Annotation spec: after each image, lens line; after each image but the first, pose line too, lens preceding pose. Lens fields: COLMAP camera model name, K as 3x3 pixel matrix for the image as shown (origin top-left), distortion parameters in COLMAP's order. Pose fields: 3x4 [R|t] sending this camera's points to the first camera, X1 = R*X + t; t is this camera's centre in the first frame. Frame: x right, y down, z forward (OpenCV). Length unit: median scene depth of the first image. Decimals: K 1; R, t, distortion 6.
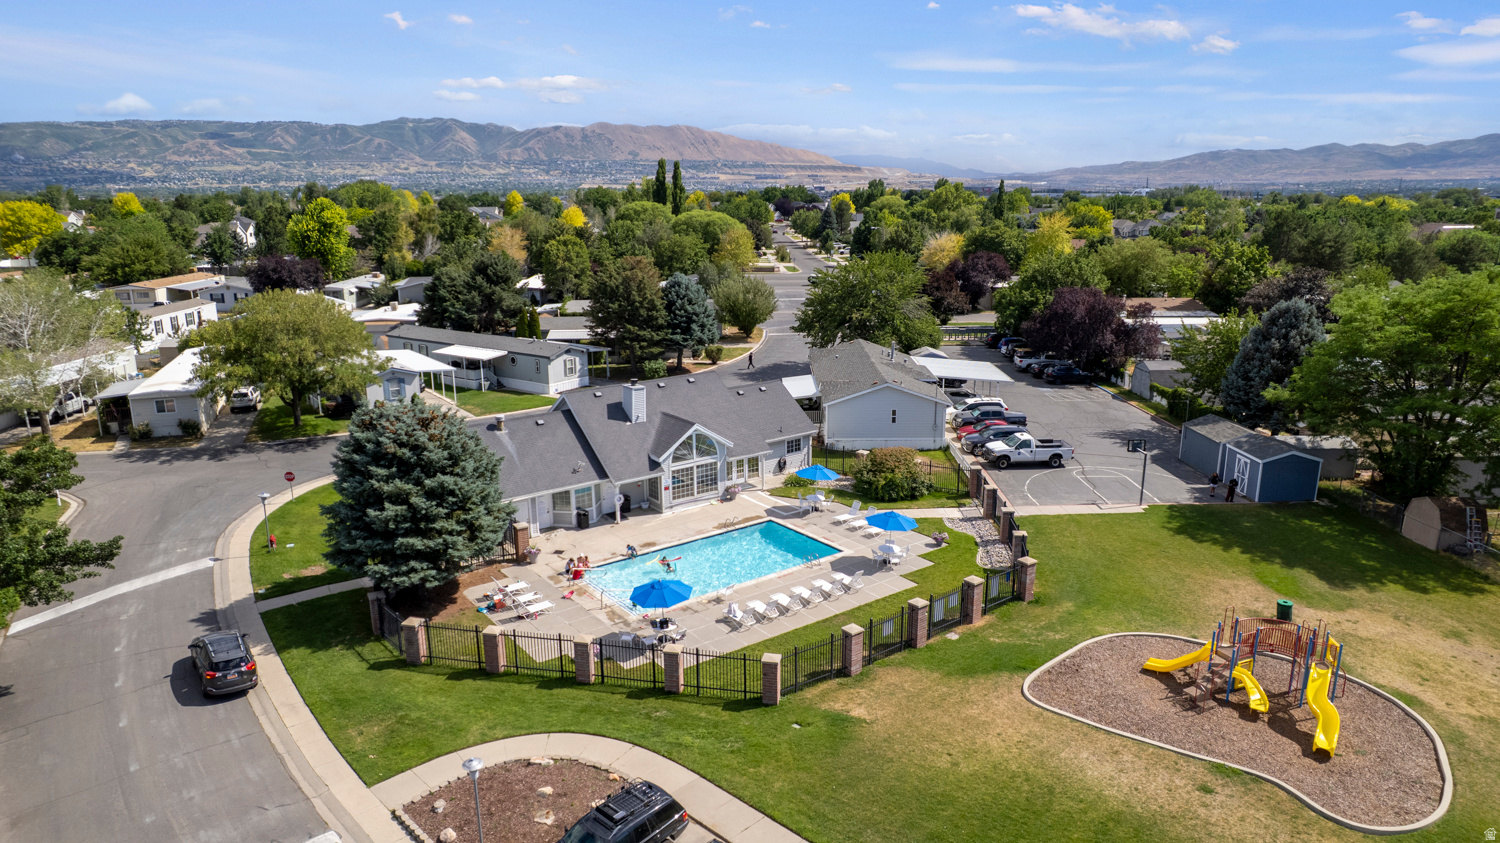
lens RADIAL K [[955.1, 0, 750.0], [0, 955.1, 421.5], [0, 0, 1]] dist [-0.073006, 0.067082]
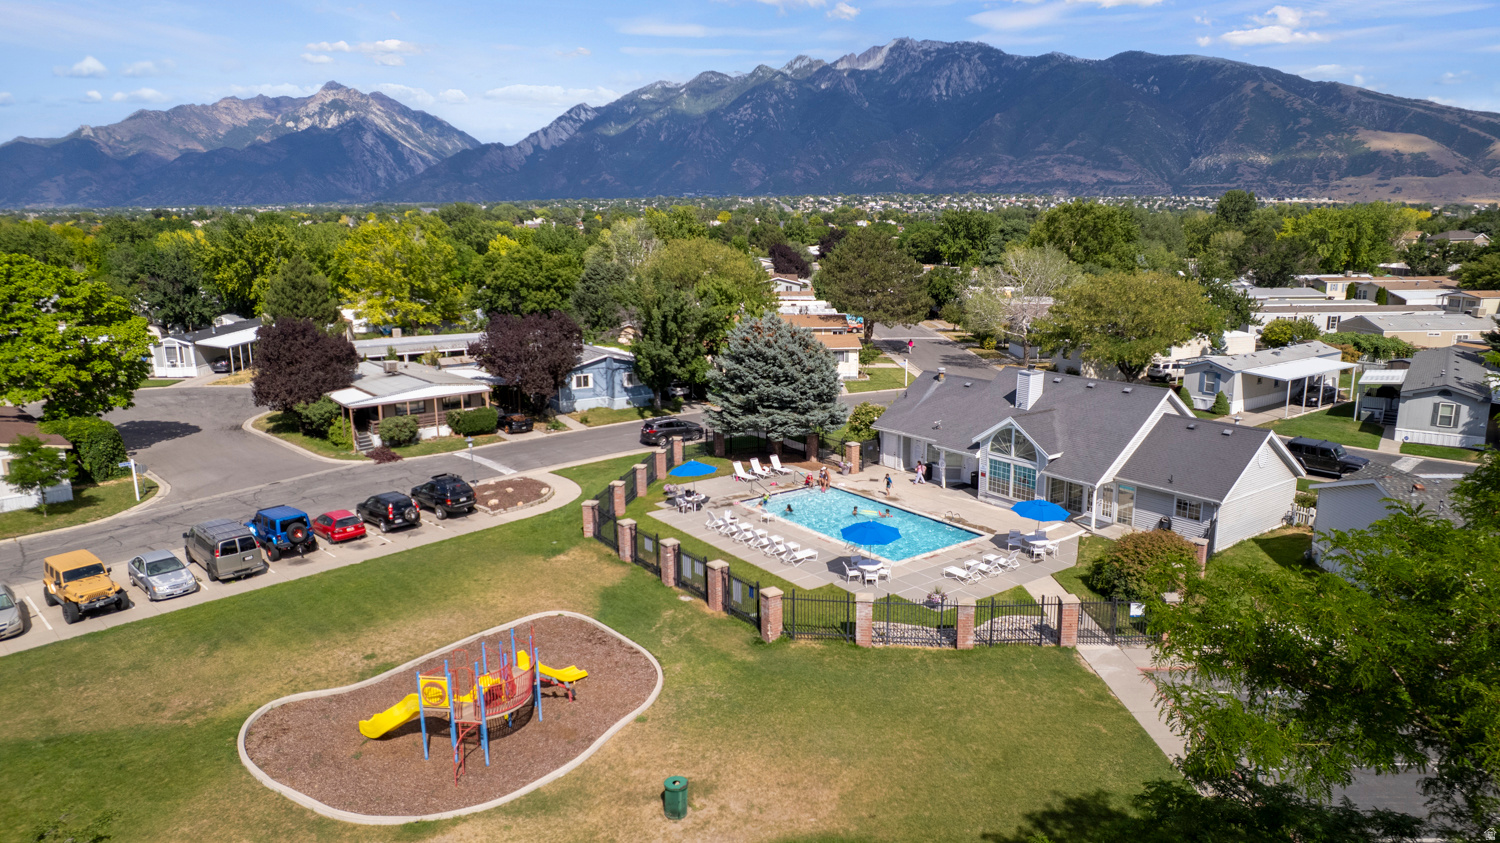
lens RADIAL K [[955.1, 0, 750.0], [0, 955.1, 421.5], [0, 0, 1]] dist [-0.073006, 0.067082]
pose [[0.007844, 0.223384, -0.974699, 0.891605], [-0.237648, 0.947219, 0.215173, -0.139911], [0.971320, 0.229948, 0.060517, 0.753817]]
